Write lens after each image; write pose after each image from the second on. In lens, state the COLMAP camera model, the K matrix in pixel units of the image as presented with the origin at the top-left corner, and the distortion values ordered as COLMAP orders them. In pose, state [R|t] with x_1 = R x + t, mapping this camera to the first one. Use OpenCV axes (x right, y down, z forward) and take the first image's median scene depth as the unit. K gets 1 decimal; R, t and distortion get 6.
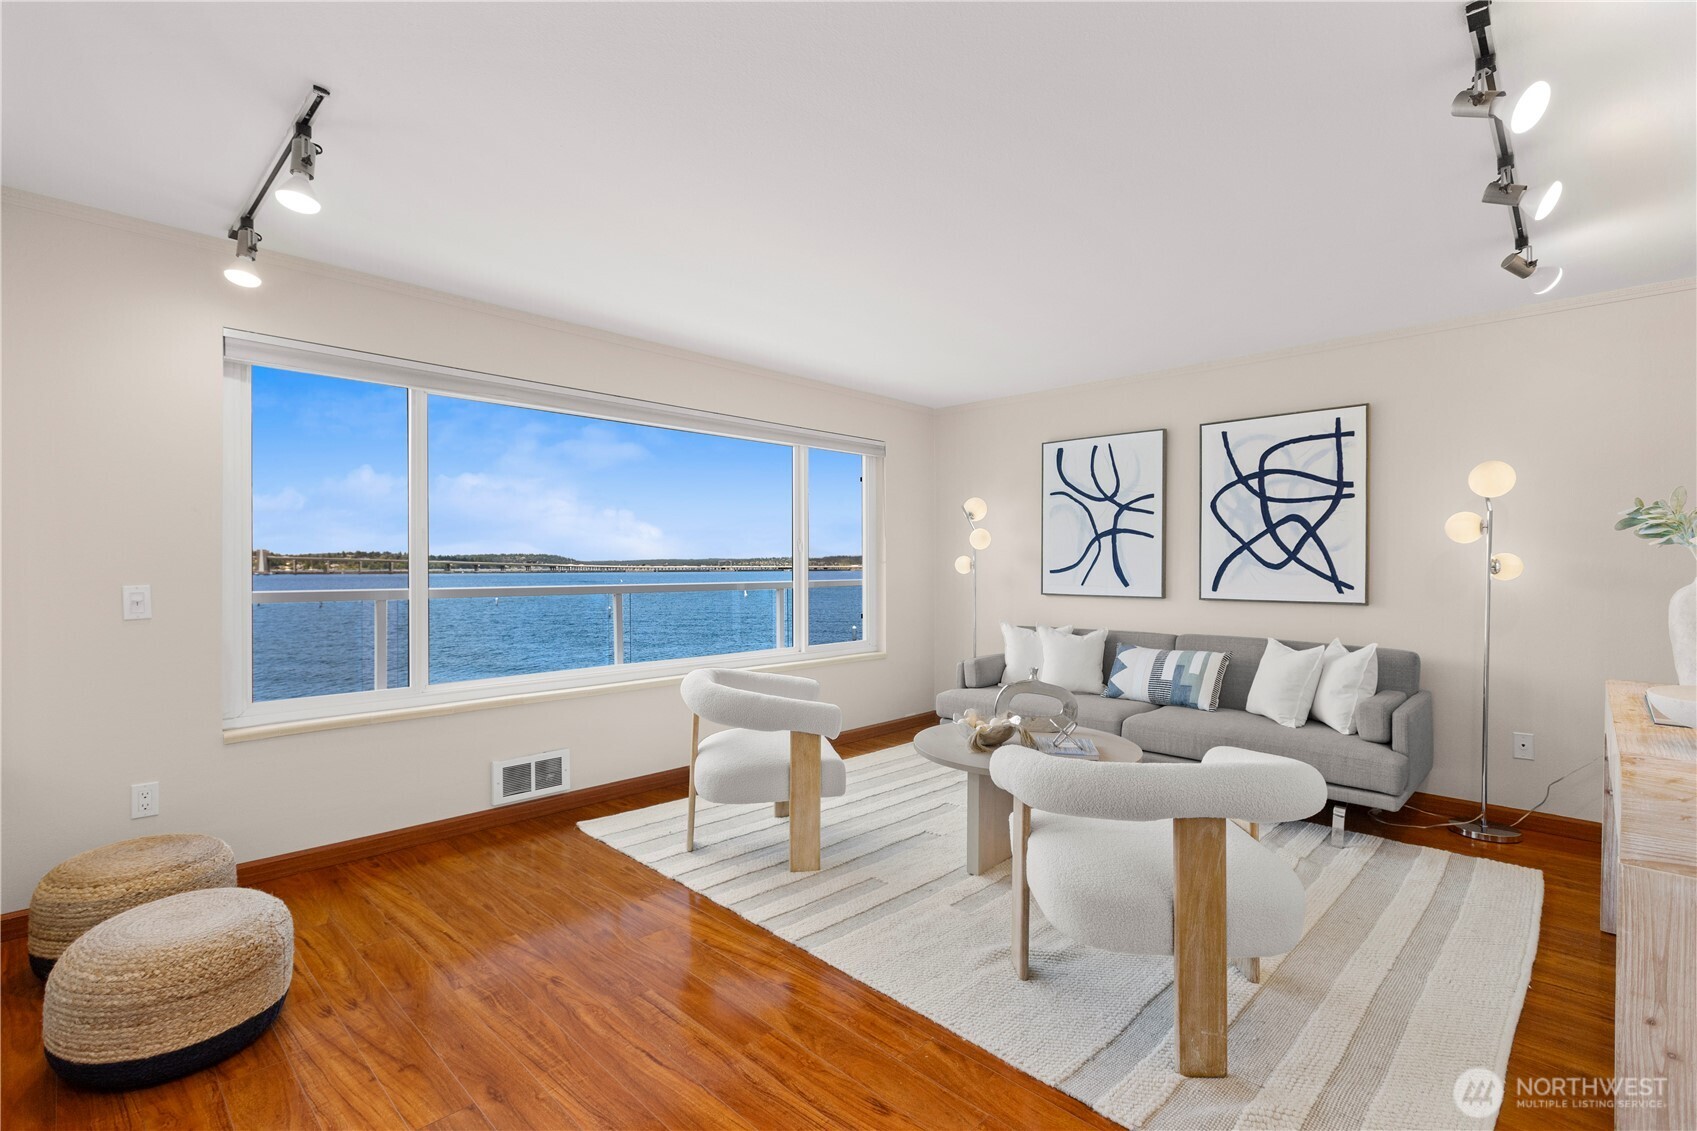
lens RADIAL K [[762.7, 0, 838.2], [0, 762.7, 568.6], [0, 0, 1]] dist [-0.001600, 0.000202]
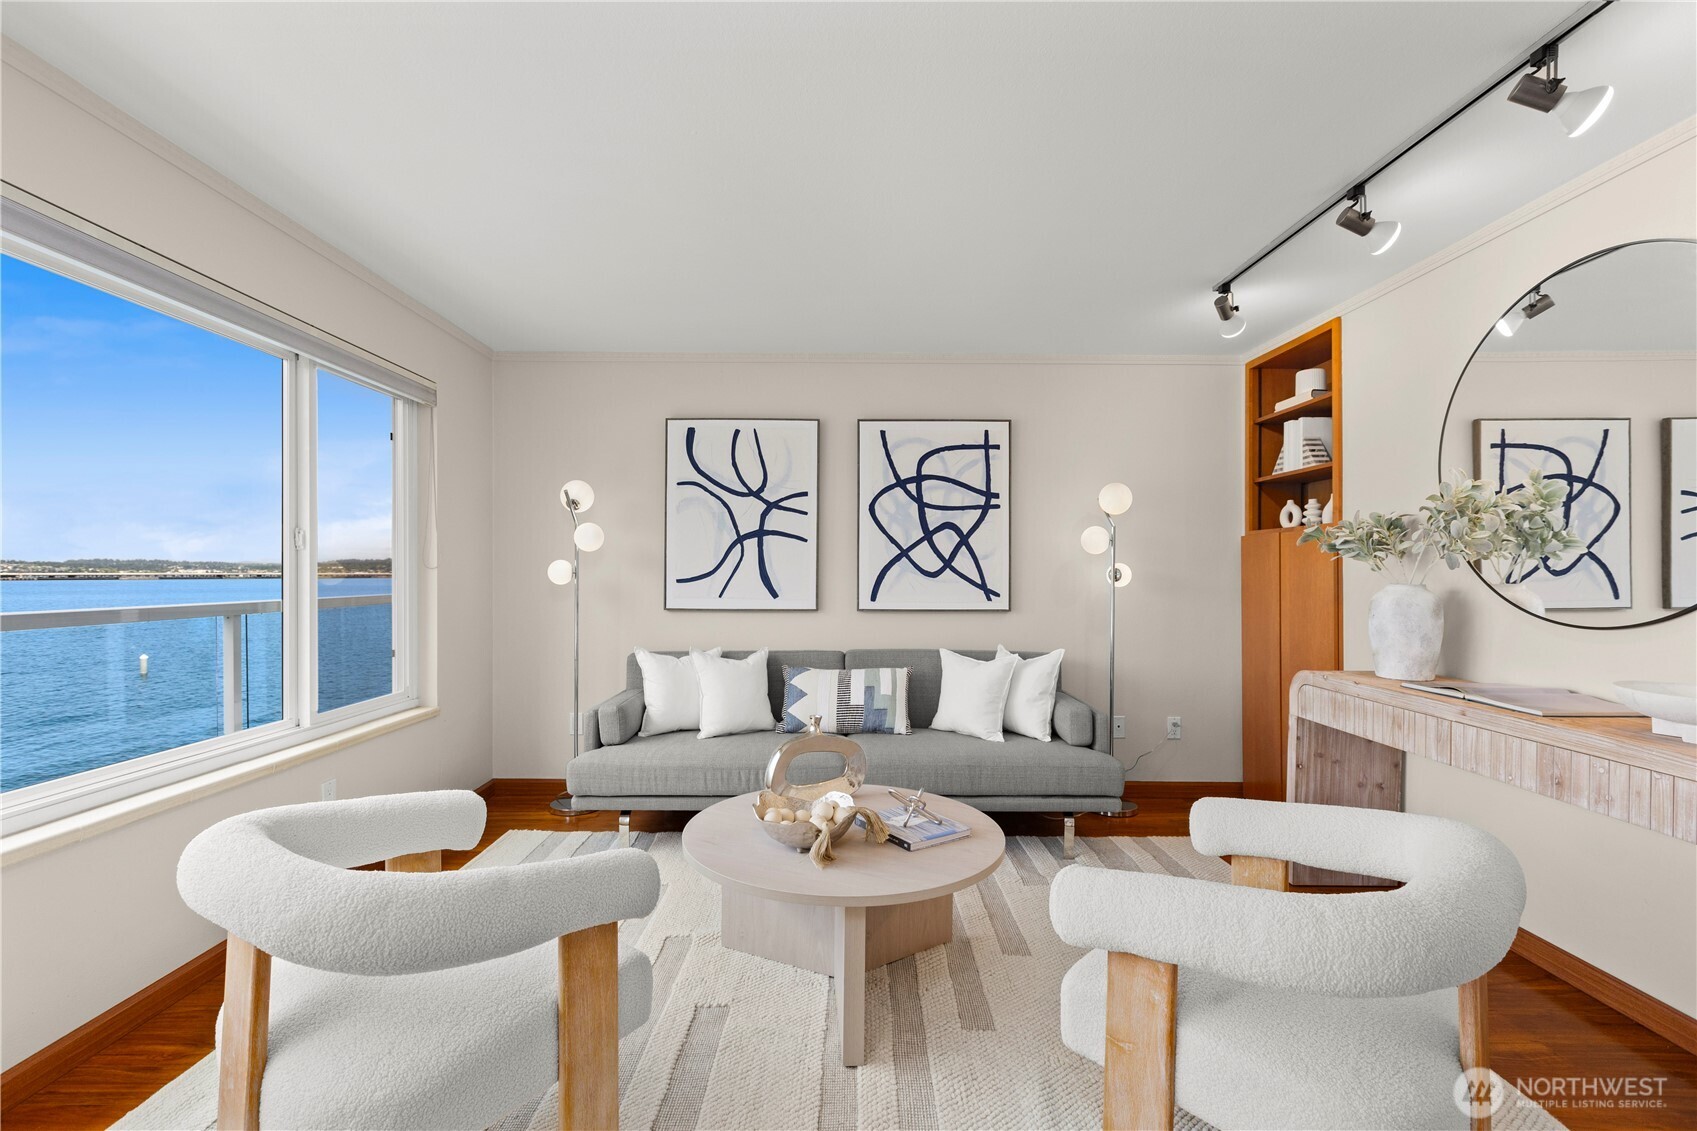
lens RADIAL K [[762.7, 0, 840.1], [0, 762.7, 569.9], [0, 0, 1]] dist [-0.001600, 0.000202]
pose [[0.707727, 0.003644, 0.706477, -0.192840], [0.001460, 0.999977, -0.006621, -0.002531], [-0.706484, 0.005717, 0.707705, 0.381430]]
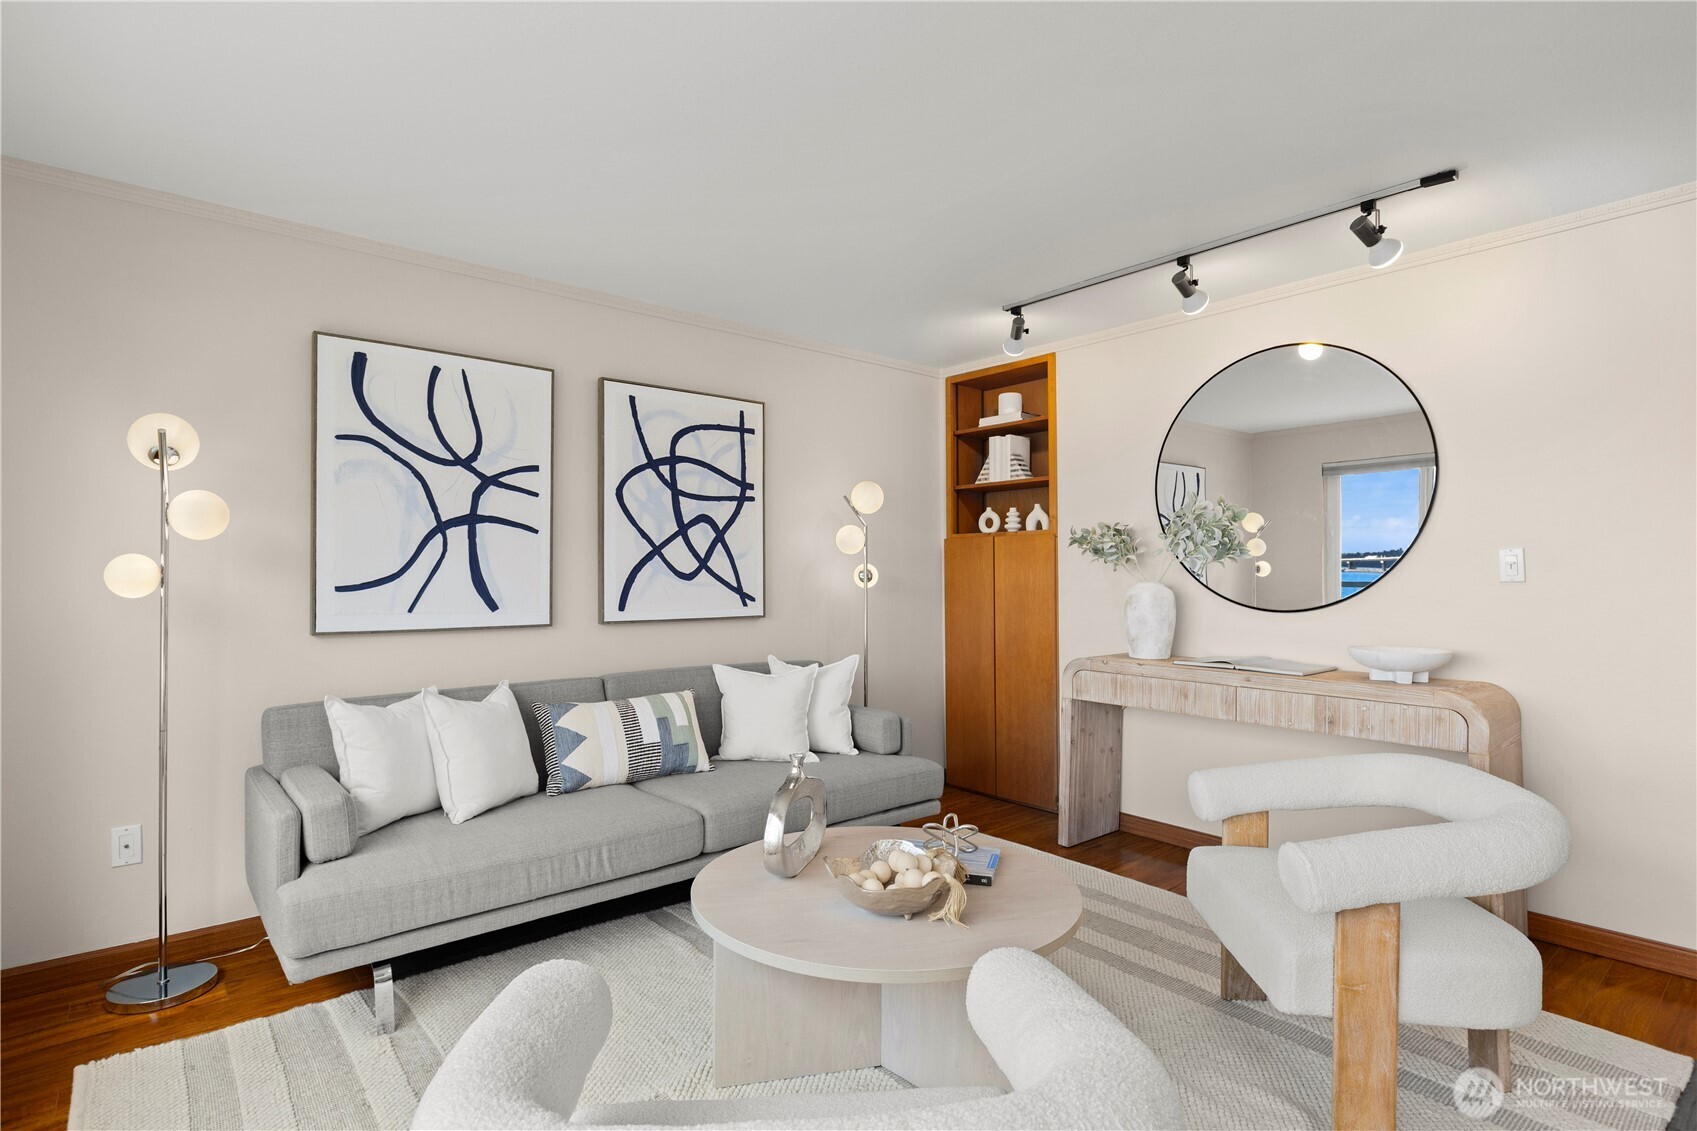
lens RADIAL K [[850.9, 0, 848.1], [0, 850.9, 568.5], [0, 0, 1]] dist [-0.004685, 0.000373]
pose [[0.080435, 0.005950, 0.996742, -0.306552], [0.007245, 0.999952, -0.006553, -0.004271], [-0.996733, 0.007749, 0.080388, 0.734308]]
